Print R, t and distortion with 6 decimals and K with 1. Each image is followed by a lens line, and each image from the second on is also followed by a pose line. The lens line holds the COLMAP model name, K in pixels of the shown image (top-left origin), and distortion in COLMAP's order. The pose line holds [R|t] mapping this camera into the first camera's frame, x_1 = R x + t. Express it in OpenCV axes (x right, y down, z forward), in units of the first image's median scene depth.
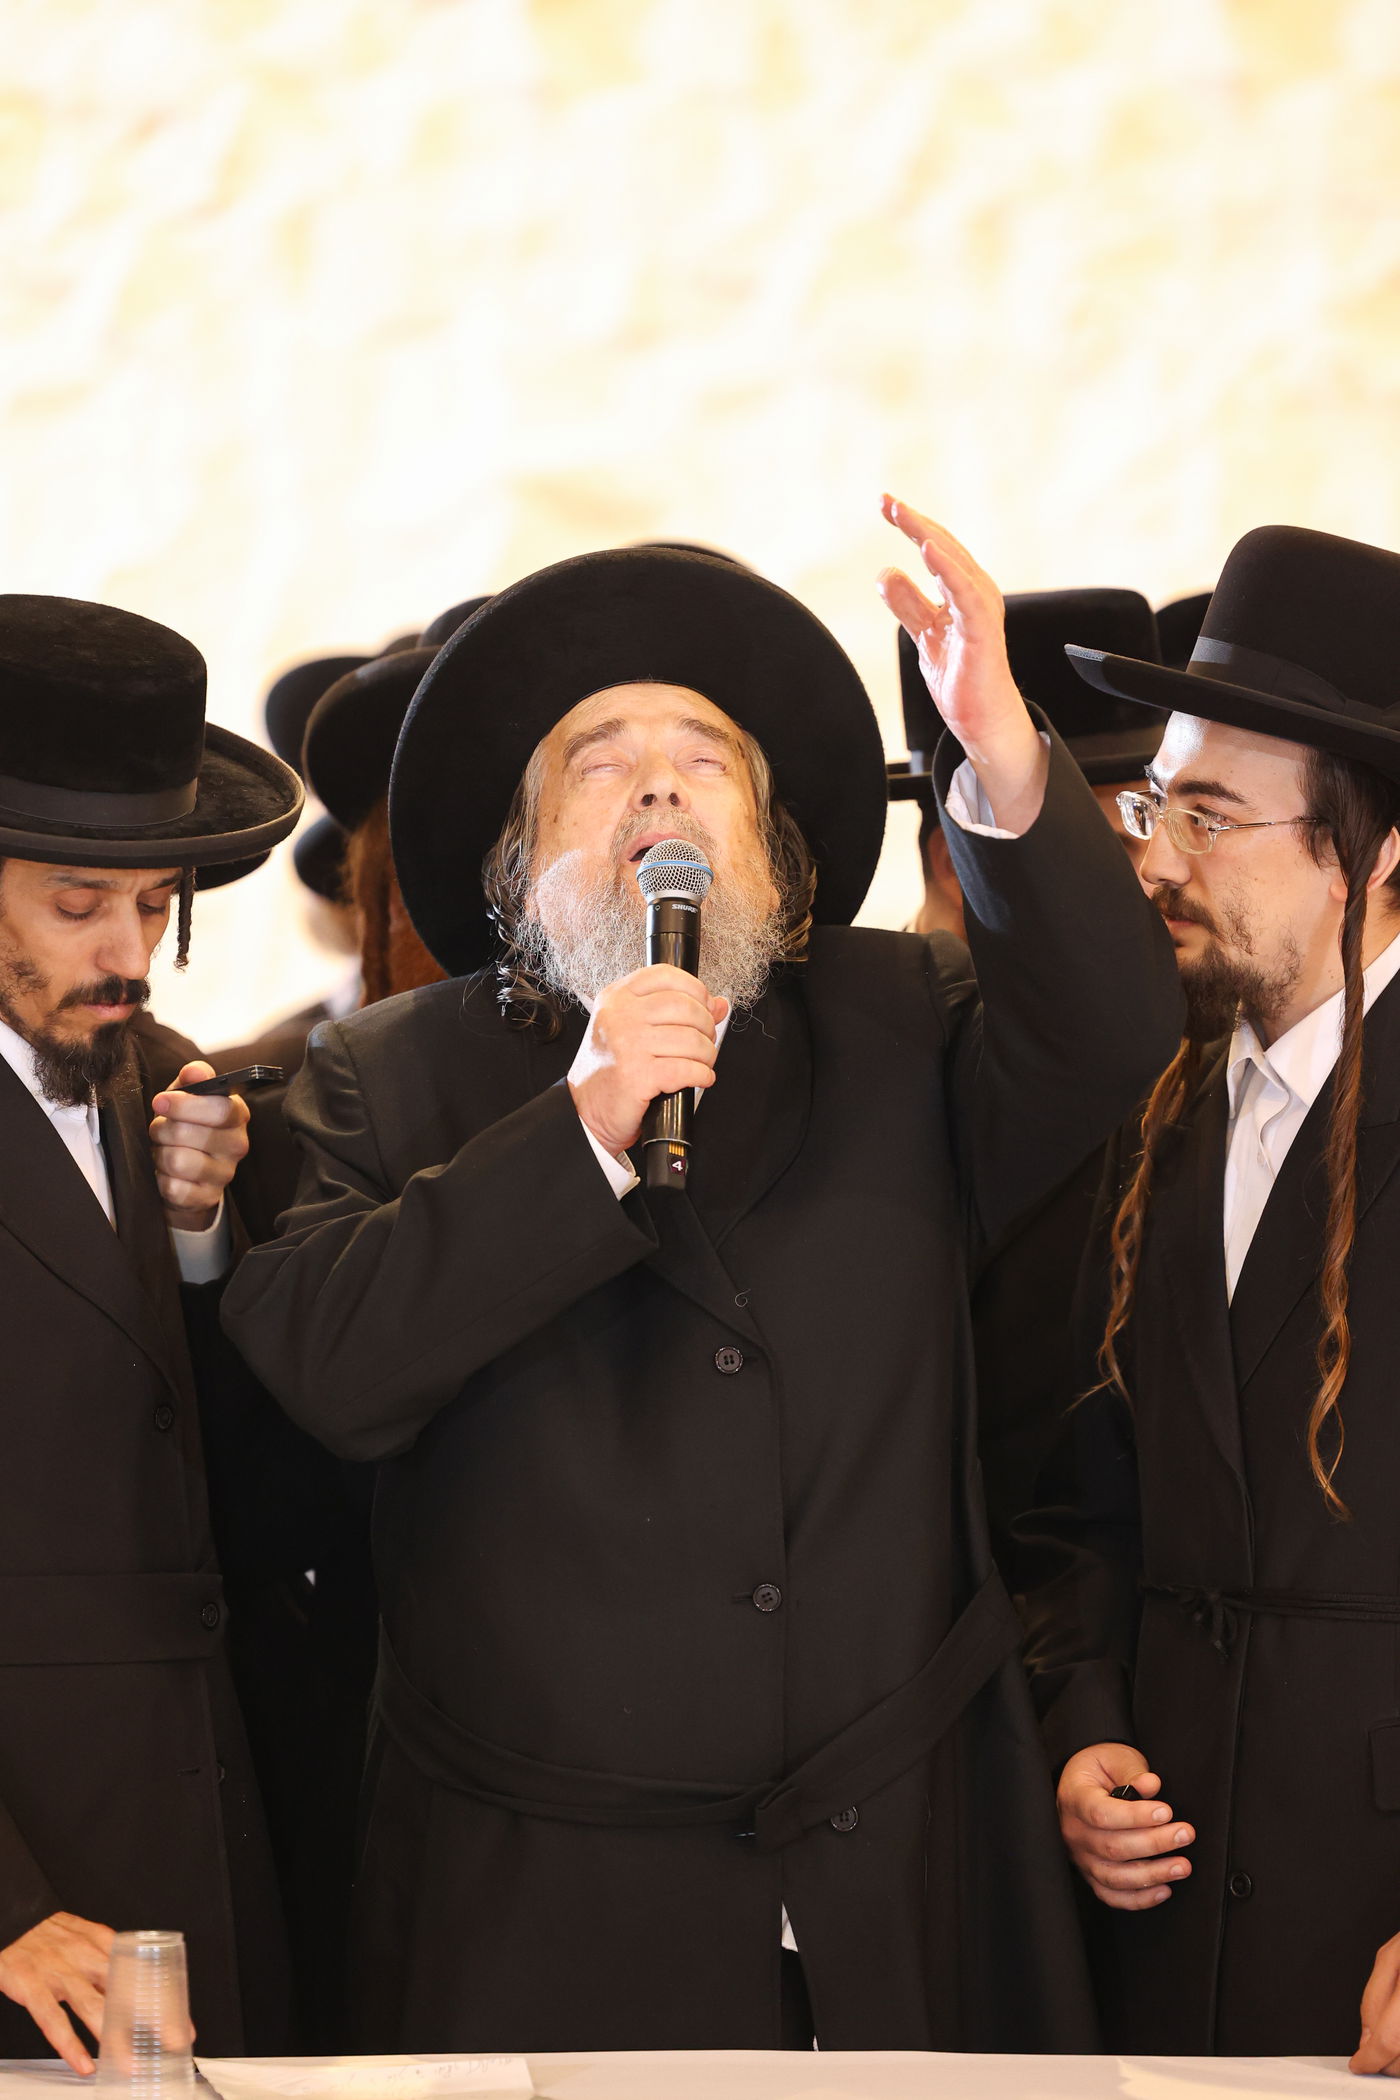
lens RADIAL K [[9807.0, 0, 700.0], [0, 9807.0, 1050.0], [0, 0, 1]] dist [0.038591, 0.548561]
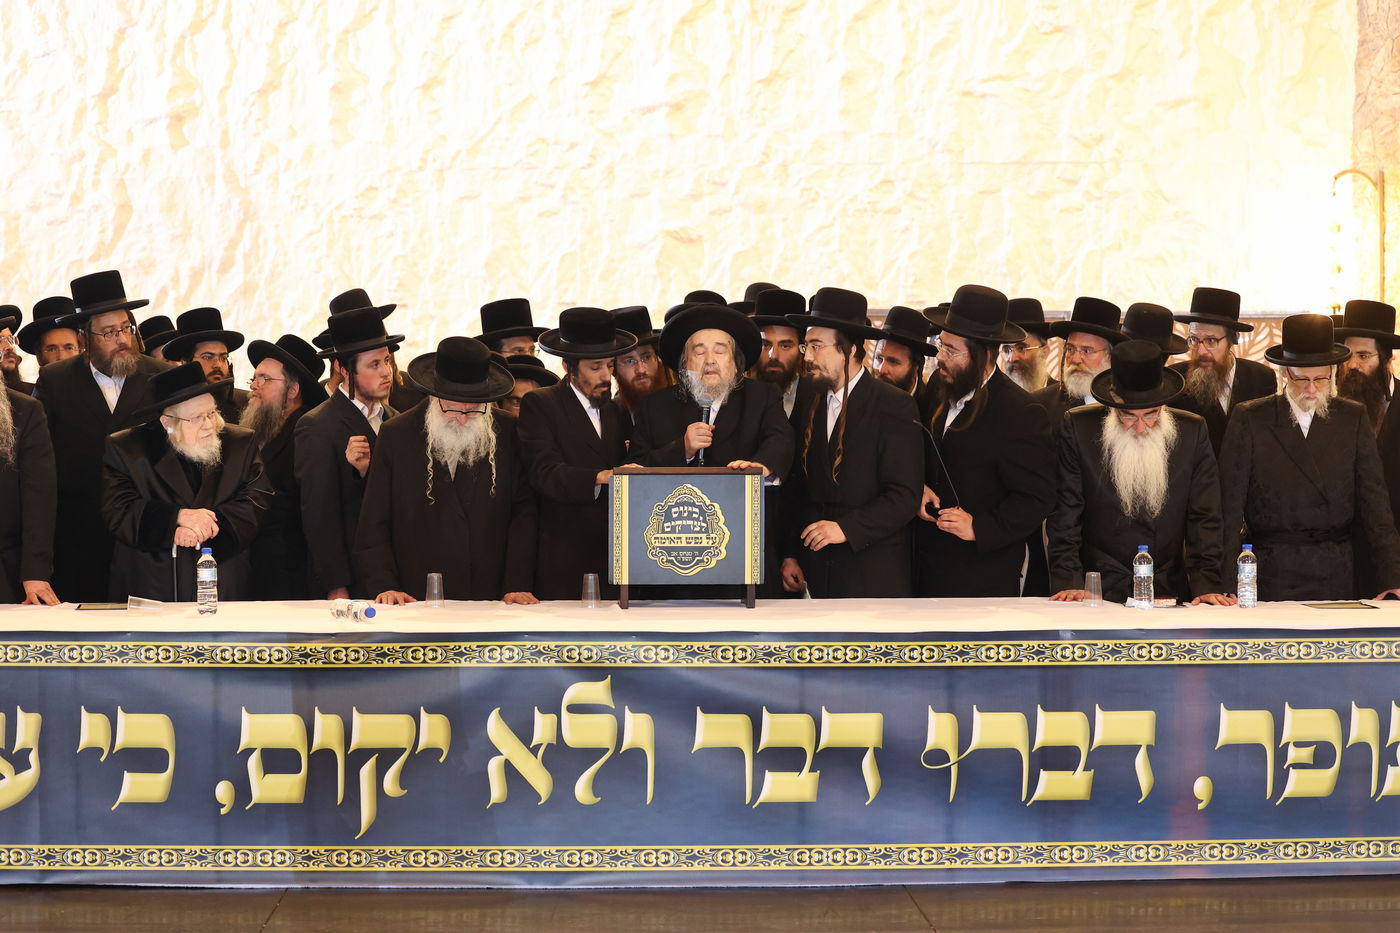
lens RADIAL K [[2862.9, 0, 700.0], [0, 2862.9, 466.5], [0, 0, 1]] dist [-0.203211, 0.056079]
pose [[0.999786, -0.020138, -0.004741, -0.003987], [0.020305, 0.999066, 0.038153, -0.018656], [0.003969, -0.038241, 0.999261, -0.469024]]
